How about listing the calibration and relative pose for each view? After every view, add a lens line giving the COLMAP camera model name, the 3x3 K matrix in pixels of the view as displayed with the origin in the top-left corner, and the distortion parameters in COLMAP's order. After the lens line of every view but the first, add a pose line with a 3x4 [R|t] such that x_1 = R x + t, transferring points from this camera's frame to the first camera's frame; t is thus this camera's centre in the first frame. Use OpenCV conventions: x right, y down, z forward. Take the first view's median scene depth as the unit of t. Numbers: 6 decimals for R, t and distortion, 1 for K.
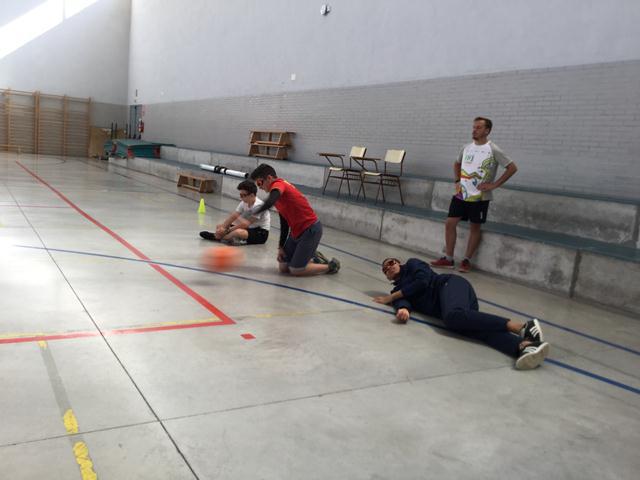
lens RADIAL K [[584.4, 0, 318.5], [0, 584.4, 242.1], [0, 0, 1]] dist [0.036508, -0.045992]
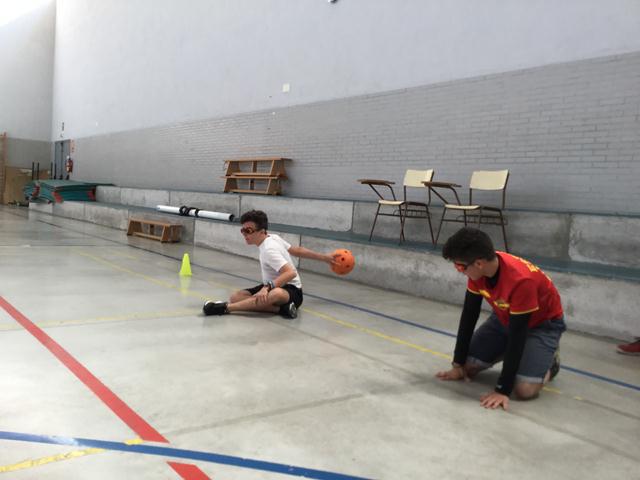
lens RADIAL K [[584.4, 0, 322.1], [0, 584.4, 237.4], [0, 0, 1]] dist [0.036508, -0.045992]
pose [[0.991781, -0.036502, 0.122629, -0.095062], [0.045837, 0.996191, -0.074185, -0.027877], [-0.119454, 0.079196, 0.989676, 0.248732]]
